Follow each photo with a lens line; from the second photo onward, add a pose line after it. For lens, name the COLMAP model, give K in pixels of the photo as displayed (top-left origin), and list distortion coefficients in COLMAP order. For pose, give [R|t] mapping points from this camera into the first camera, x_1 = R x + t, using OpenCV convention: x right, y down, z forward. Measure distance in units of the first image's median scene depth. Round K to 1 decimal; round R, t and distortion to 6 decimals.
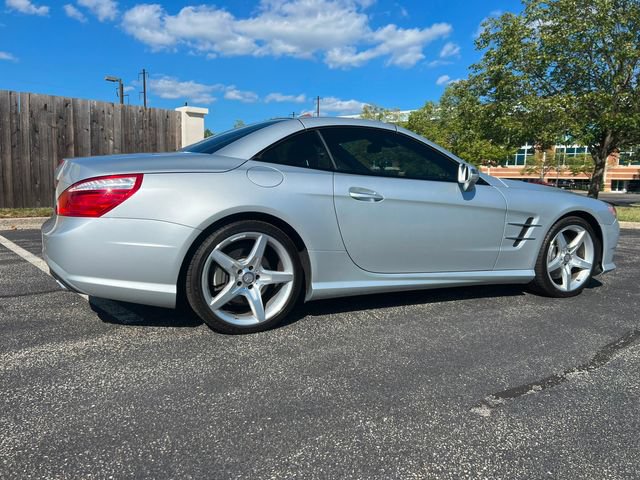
lens RADIAL K [[483.5, 0, 318.8], [0, 483.5, 246.1], [0, 0, 1]] dist [0.052960, -0.056076]
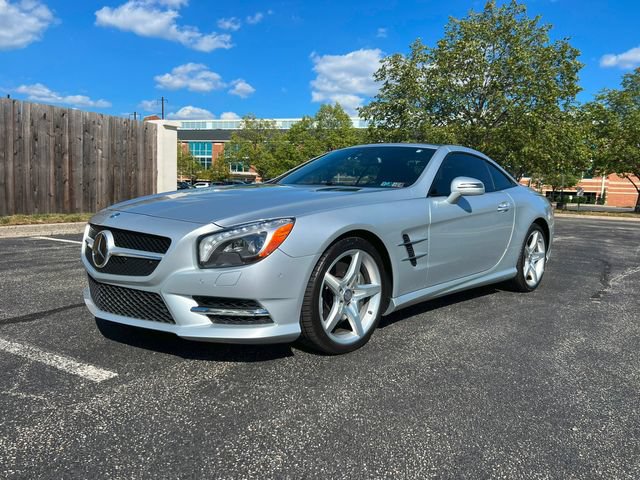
lens RADIAL K [[483.5, 0, 324.2], [0, 483.5, 241.3], [0, 0, 1]] dist [0.052960, -0.056076]
pose [[0.945911, -0.025027, 0.323460, -0.302008], [0.031633, 0.999384, -0.015181, 0.011354], [-0.322881, 0.024592, 0.946120, -0.138305]]
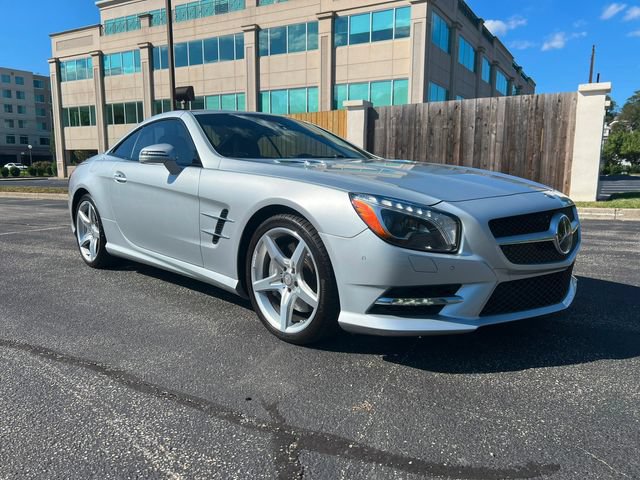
lens RADIAL K [[483.5, 0, 323.8], [0, 483.5, 239.2], [0, 0, 1]] dist [0.052960, -0.056076]
pose [[0.328729, 0.111580, -0.937810, 0.430420], [-0.119164, 0.989960, 0.076014, -0.031765], [0.936876, 0.086766, 0.338725, 0.321790]]
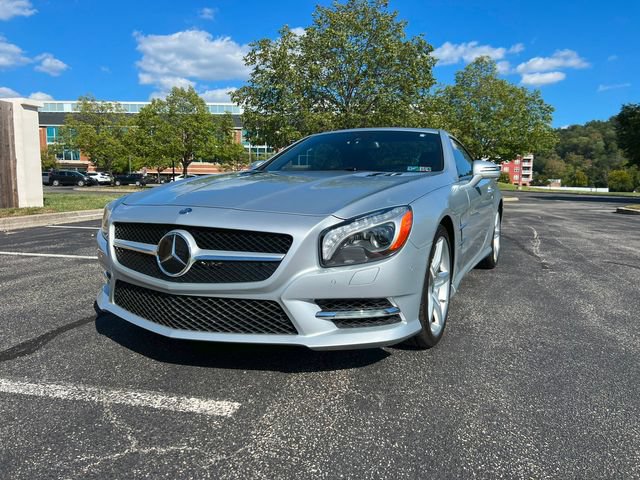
lens RADIAL K [[483.5, 0, 320.7], [0, 483.5, 242.0], [0, 0, 1]] dist [0.052960, -0.056076]
pose [[0.800462, -0.087308, 0.592991, -0.404059], [0.087051, 0.995779, 0.029103, 0.002086], [-0.593028, 0.028325, 0.804683, -0.059333]]
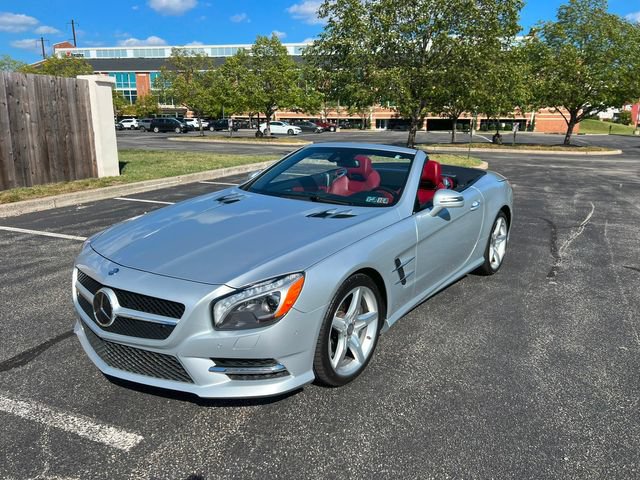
lens RADIAL K [[483.5, 0, 323.6], [0, 483.5, 246.2], [0, 0, 1]] dist [0.052960, -0.056076]
pose [[0.897011, -0.126341, 0.423568, -0.331668], [0.072502, 0.987356, 0.140966, -0.052081], [-0.436022, -0.095739, 0.894829, -0.129069]]
